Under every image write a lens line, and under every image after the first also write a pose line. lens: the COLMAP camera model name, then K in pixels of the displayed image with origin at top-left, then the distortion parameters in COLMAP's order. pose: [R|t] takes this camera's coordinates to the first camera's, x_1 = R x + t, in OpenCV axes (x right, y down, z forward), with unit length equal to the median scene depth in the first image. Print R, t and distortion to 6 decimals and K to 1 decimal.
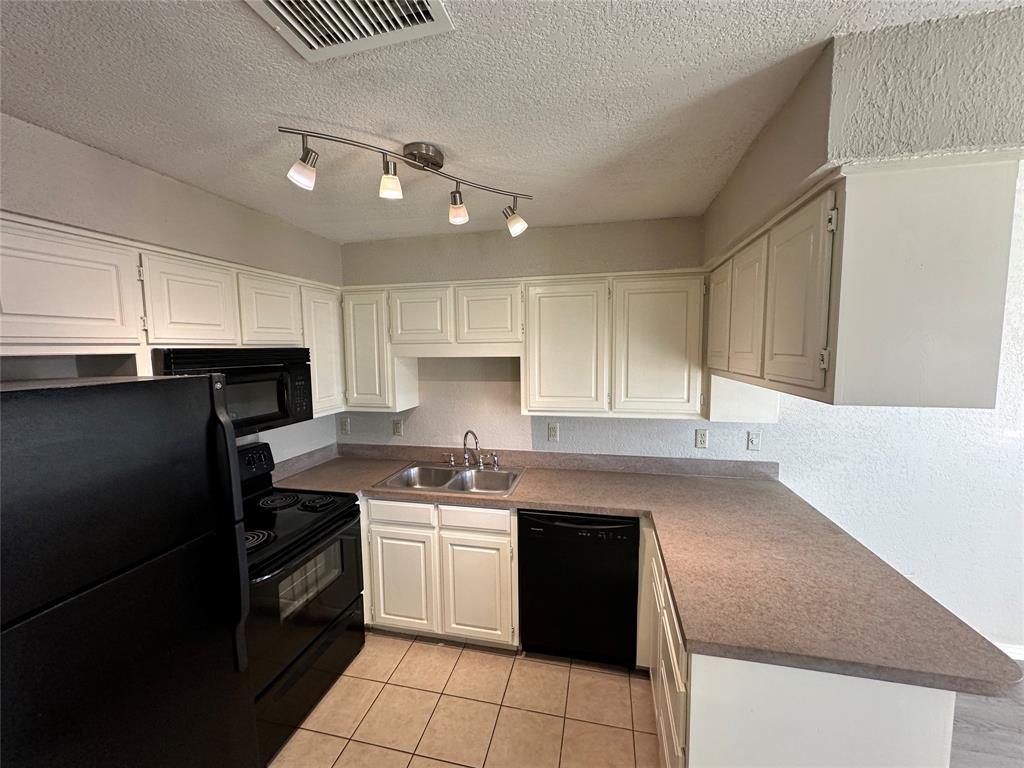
lens RADIAL K [[406.3, 0, 514.5], [0, 406.3, 383.2], [0, 0, 1]] dist [0.000048, 0.000173]
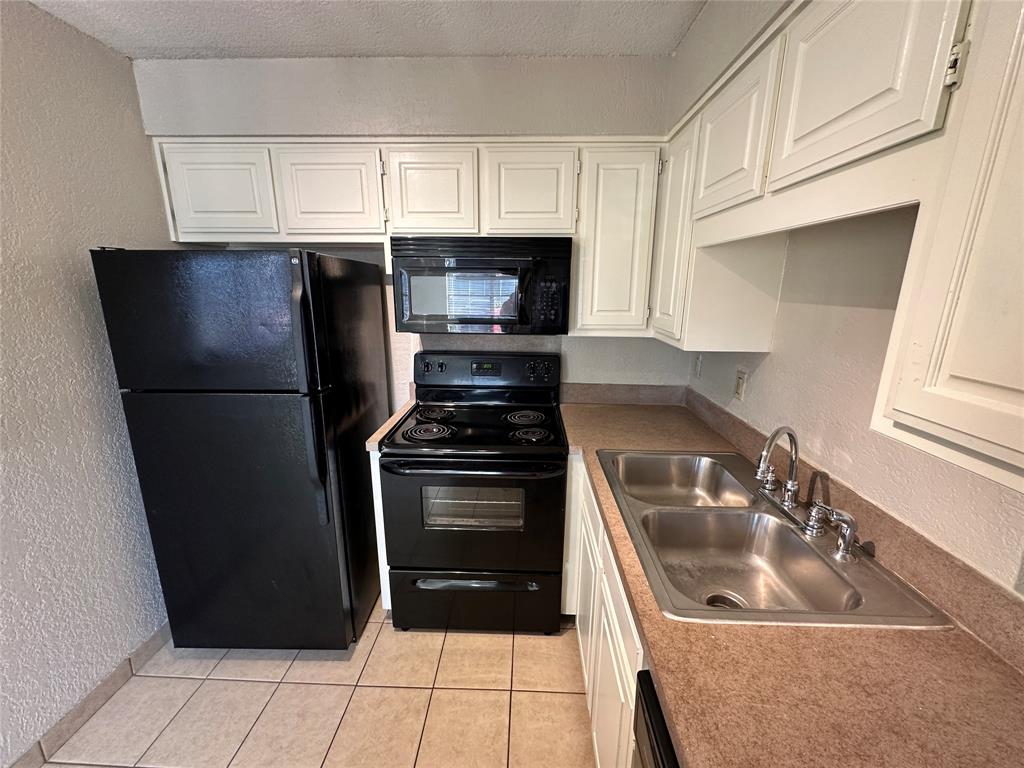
lens RADIAL K [[406.3, 0, 514.5], [0, 406.3, 383.2], [0, 0, 1]] dist [0.000048, 0.000173]
pose [[0.187611, 0.248562, -0.950273, 0.243315], [-0.095249, 0.967496, 0.234262, 0.006730], [0.977614, 0.046562, 0.205189, 0.766022]]
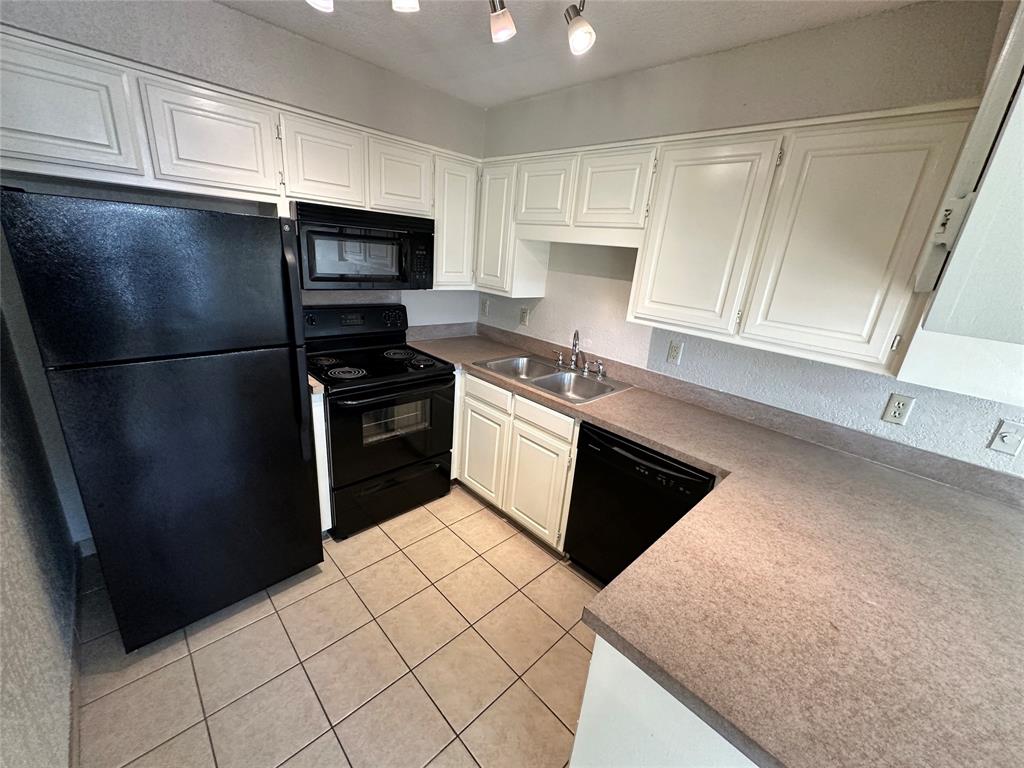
lens RADIAL K [[406.6, 0, 514.2], [0, 406.6, 382.6], [0, 0, 1]] dist [-0.002022, 0.000292]
pose [[0.838299, 0.250552, -0.484230, 0.282178], [-0.143465, 0.958223, 0.247441, 0.028021], [0.525997, -0.137960, 0.839223, 0.171601]]
